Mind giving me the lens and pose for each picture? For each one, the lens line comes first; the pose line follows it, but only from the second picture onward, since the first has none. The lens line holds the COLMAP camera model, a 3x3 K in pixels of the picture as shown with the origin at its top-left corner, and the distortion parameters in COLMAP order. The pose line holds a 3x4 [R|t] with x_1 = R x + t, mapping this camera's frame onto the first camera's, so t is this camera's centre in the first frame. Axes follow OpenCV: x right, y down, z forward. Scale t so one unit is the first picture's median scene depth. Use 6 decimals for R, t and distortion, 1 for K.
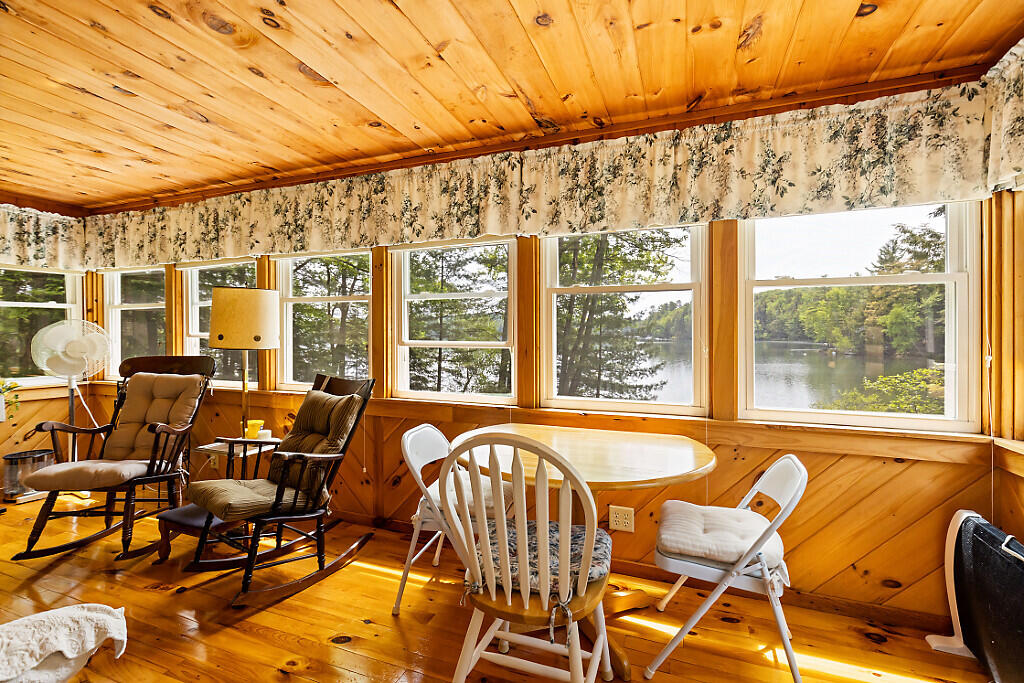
lens RADIAL K [[462.3, 0, 511.3], [0, 462.3, 336.7], [0, 0, 1]] dist [-0.001323, -0.000685]
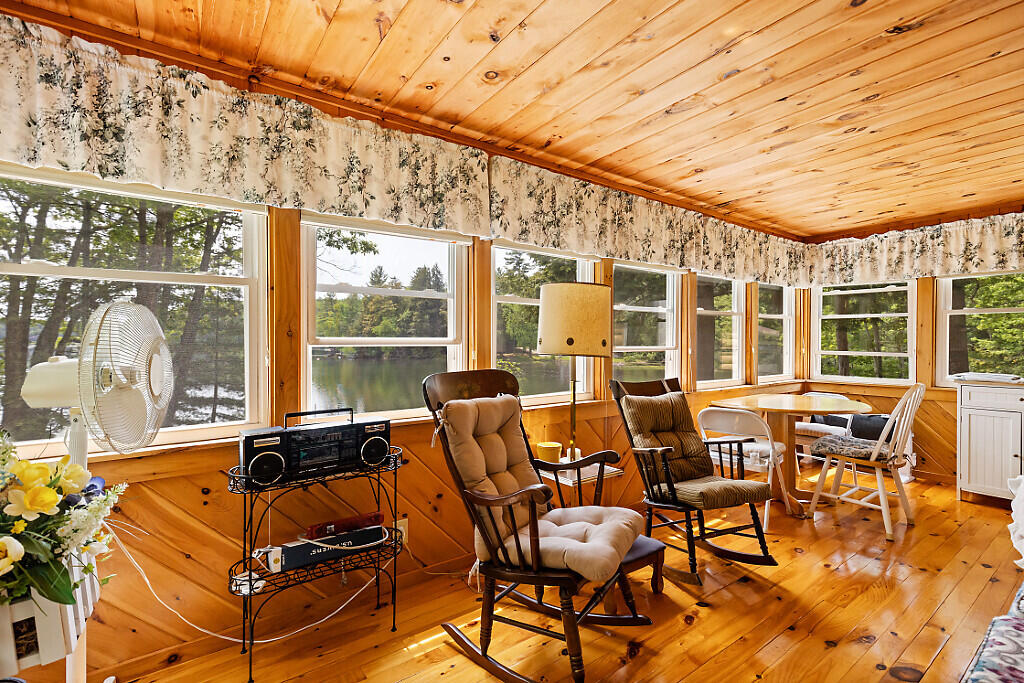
lens RADIAL K [[462.3, 0, 507.9], [0, 462.3, 344.6], [0, 0, 1]] dist [-0.001323, -0.000685]
pose [[0.541796, -0.007552, 0.840476, -1.166293], [0.005964, 0.999969, 0.005141, -0.003045], [-0.840489, 0.002227, 0.541825, 0.551523]]
